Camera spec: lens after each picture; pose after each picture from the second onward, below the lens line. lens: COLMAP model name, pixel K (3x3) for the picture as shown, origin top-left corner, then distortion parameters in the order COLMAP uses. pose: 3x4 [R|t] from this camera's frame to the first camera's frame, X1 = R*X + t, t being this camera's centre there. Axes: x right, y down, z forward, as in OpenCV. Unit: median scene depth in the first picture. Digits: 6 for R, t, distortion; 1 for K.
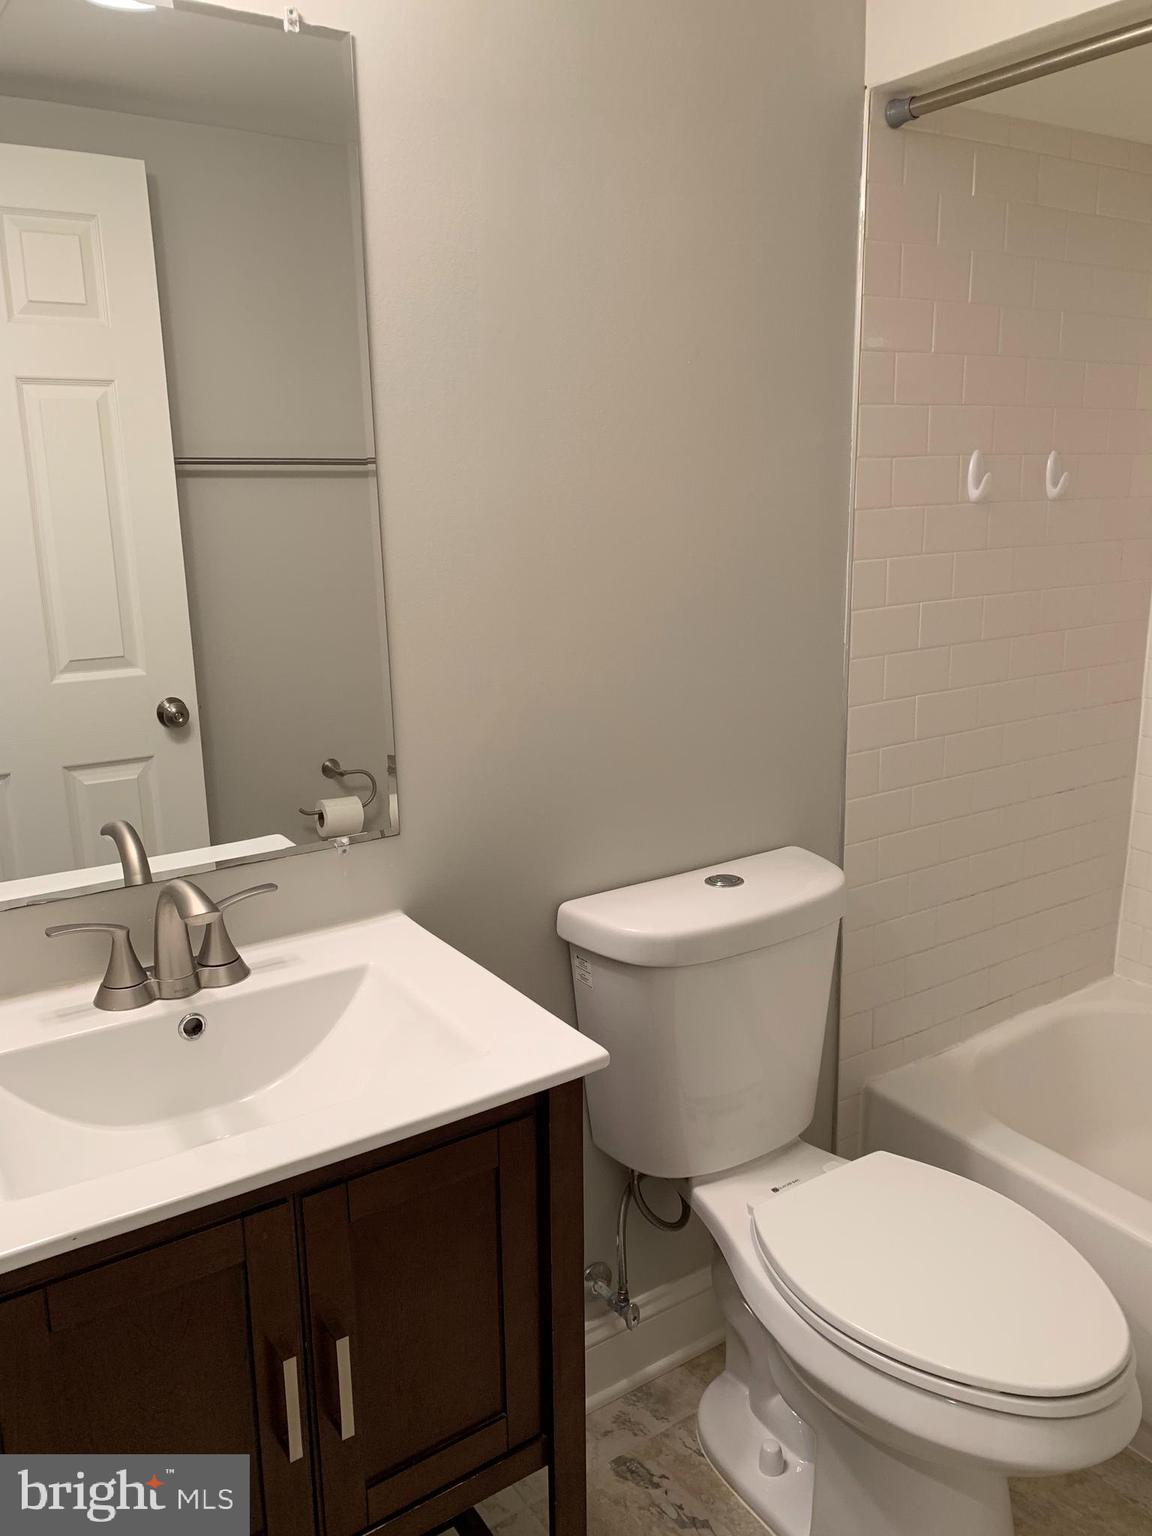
lens RADIAL K [[1178.8, 0, 576.5], [0, 1178.8, 764.7], [0, 0, 1]] dist [0.055480, -0.068712]
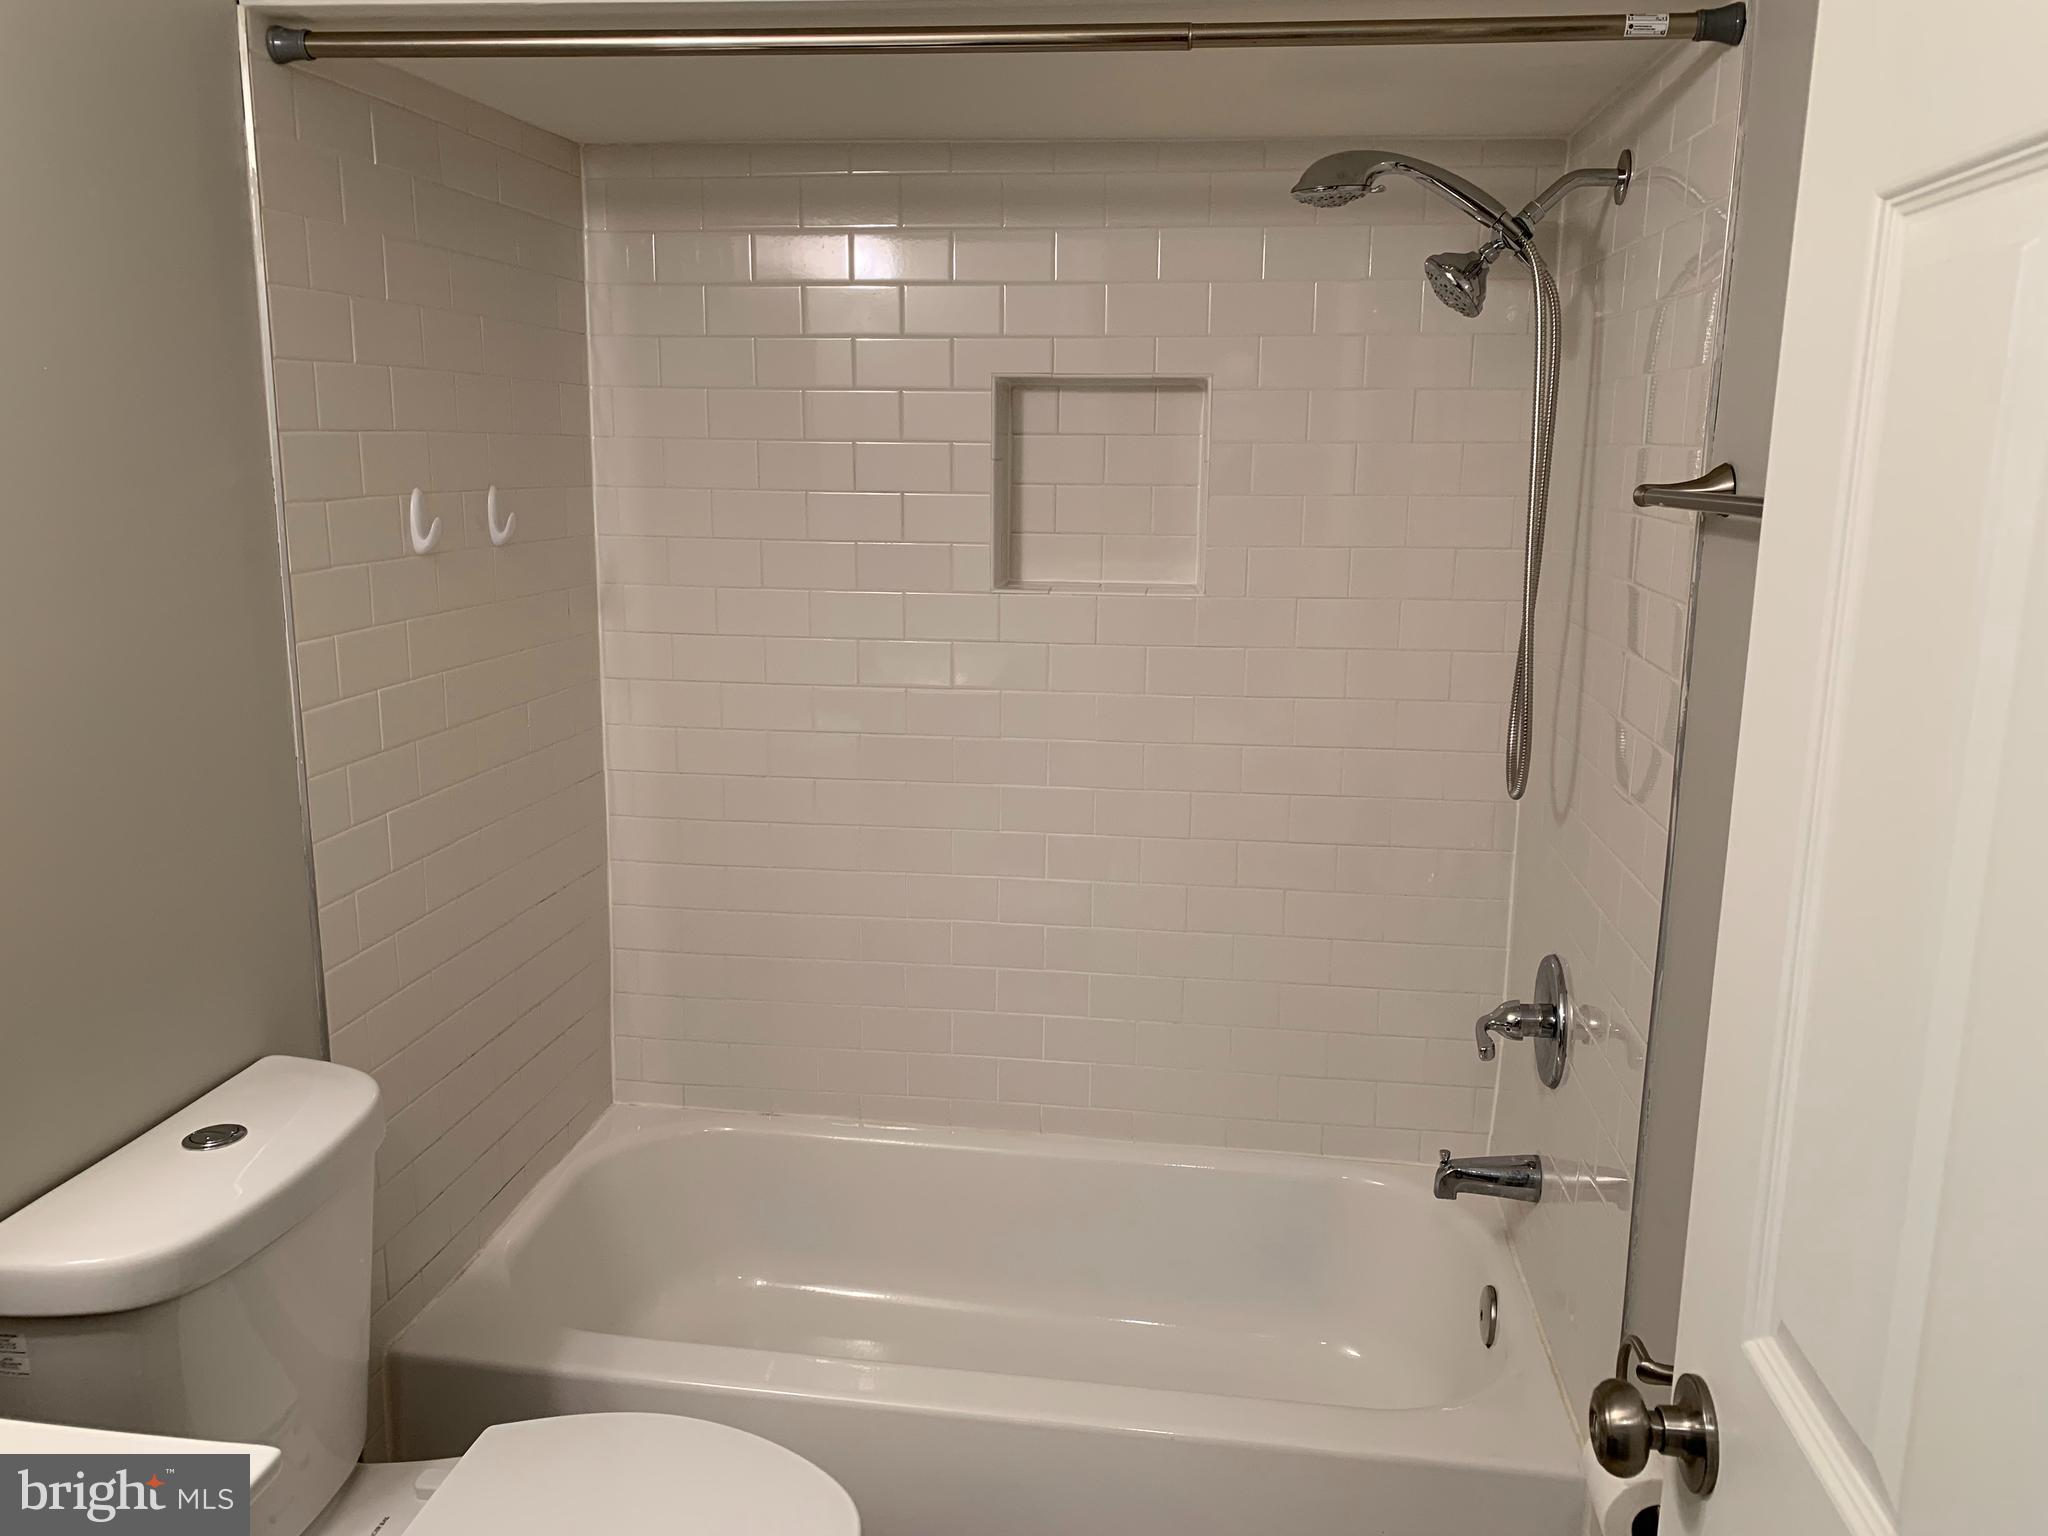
lens RADIAL K [[1571.8, 0, 1023.2], [0, 1571.8, 767.8], [0, 0, 1]] dist [0.055480, -0.068712]
pose [[0.659171, -0.125838, 0.741390, -0.195953], [0.151632, 0.987891, 0.032861, -0.062661], [-0.736547, 0.090757, 0.670270, 0.041257]]
